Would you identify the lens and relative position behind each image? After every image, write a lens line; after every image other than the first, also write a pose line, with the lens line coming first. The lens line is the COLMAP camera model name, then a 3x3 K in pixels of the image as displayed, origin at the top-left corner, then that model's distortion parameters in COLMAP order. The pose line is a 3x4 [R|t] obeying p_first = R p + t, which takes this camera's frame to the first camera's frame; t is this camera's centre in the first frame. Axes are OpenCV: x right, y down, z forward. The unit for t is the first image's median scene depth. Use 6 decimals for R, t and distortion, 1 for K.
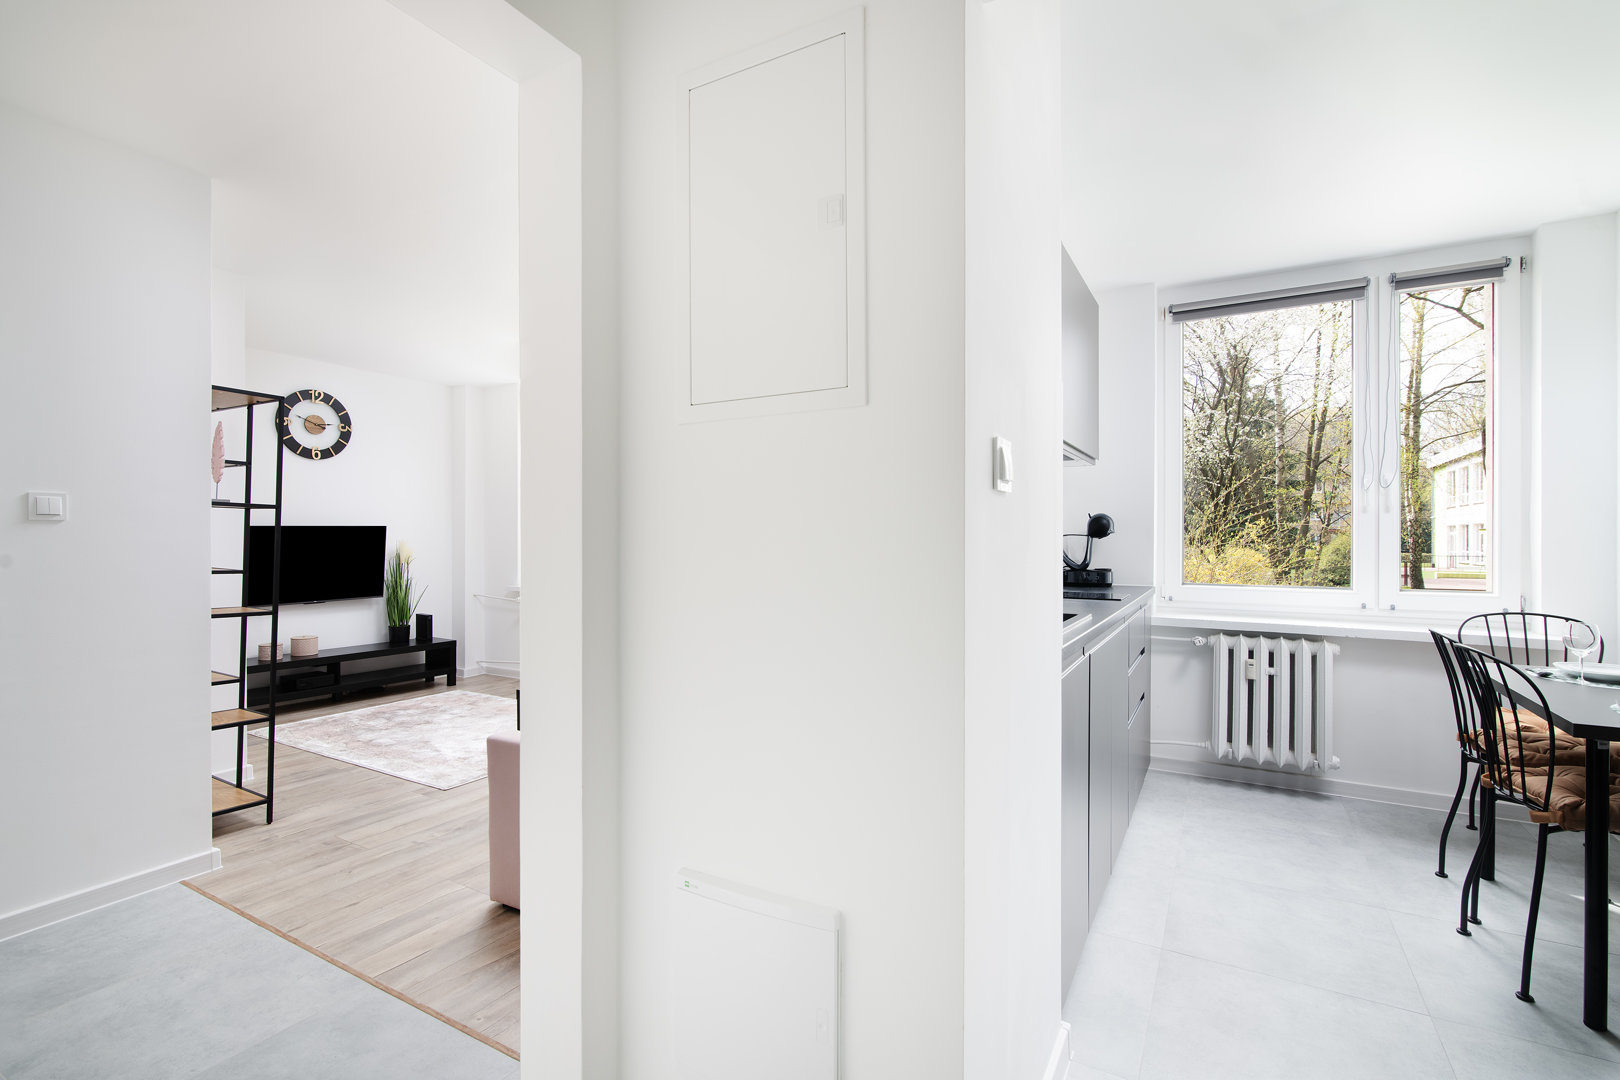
lens RADIAL K [[739.4, 0, 808.0], [0, 739.4, 535.7], [0, 0, 1]] dist [-0.001103, -0.000516]
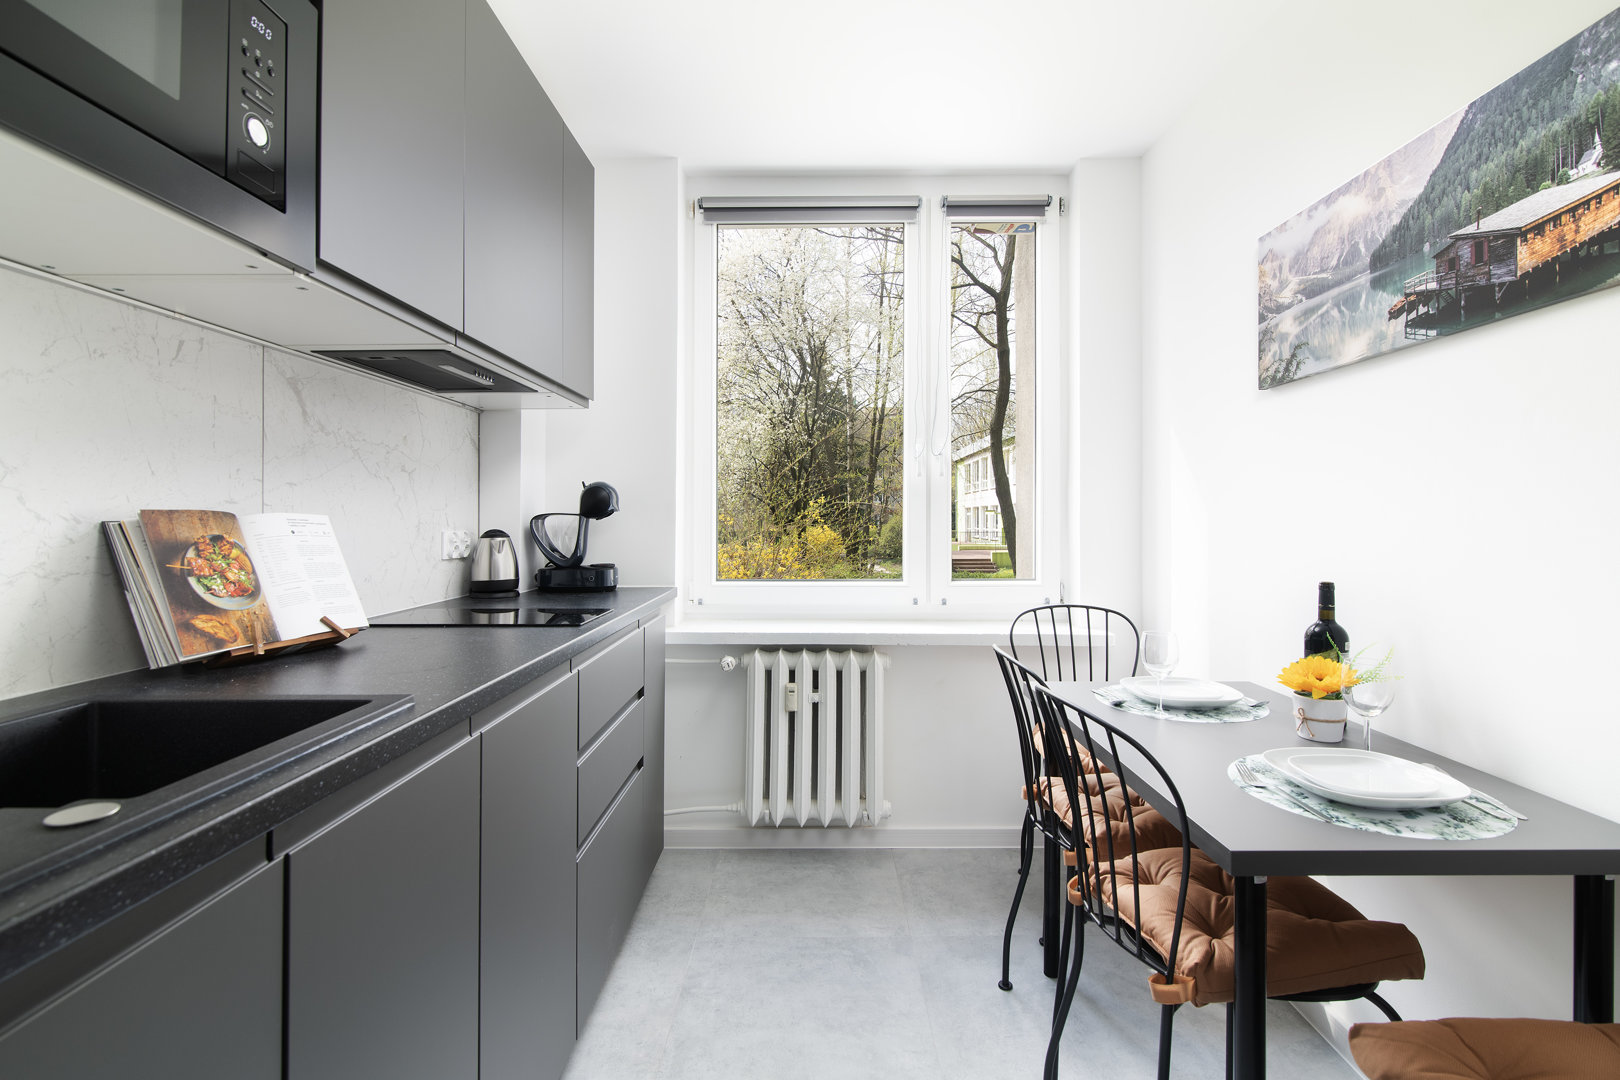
lens RADIAL K [[739.4, 0, 808.0], [0, 739.4, 535.7], [0, 0, 1]] dist [-0.001103, -0.000516]
pose [[0.874270, -0.015411, 0.485195, 0.251540], [0.003048, 0.999651, 0.026260, 0.001821], [-0.485430, -0.021479, 0.874012, 0.342792]]
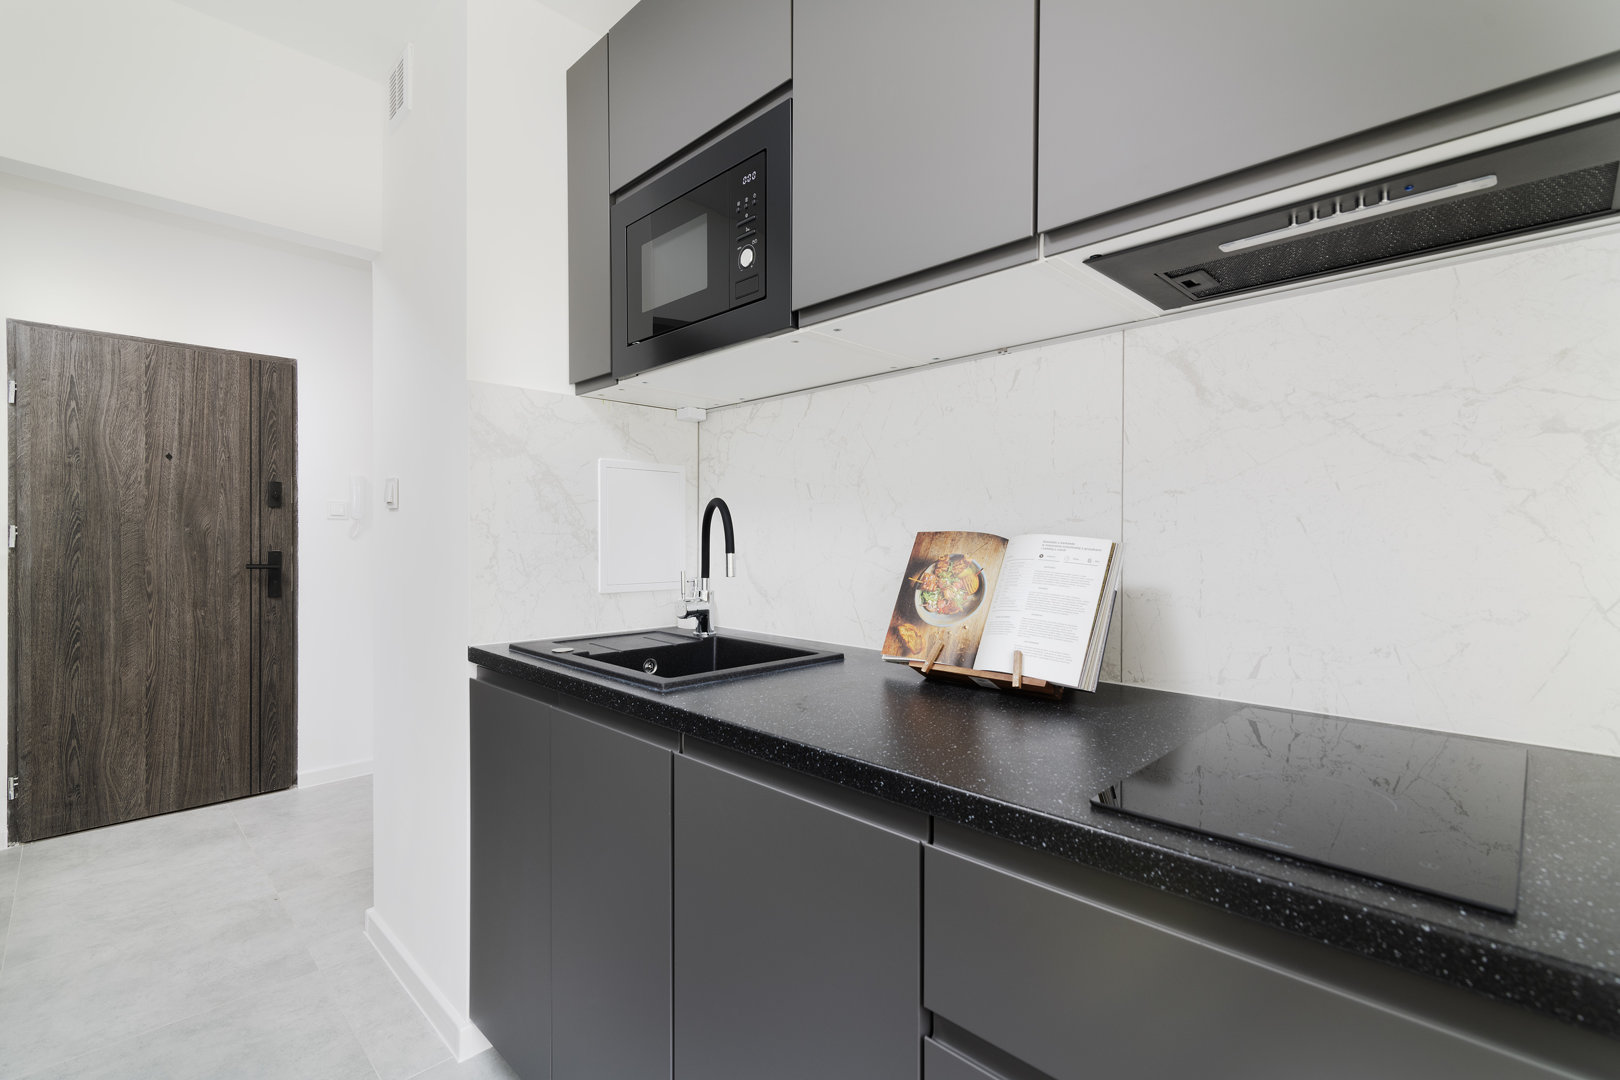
lens RADIAL K [[739.4, 0, 808.0], [0, 739.4, 535.7], [0, 0, 1]] dist [-0.001103, -0.000516]
pose [[-0.266747, -0.000181, -0.963767, 0.455470], [0.004938, 0.999987, -0.001555, 0.000728], [0.963754, -0.005174, -0.266742, 0.653602]]
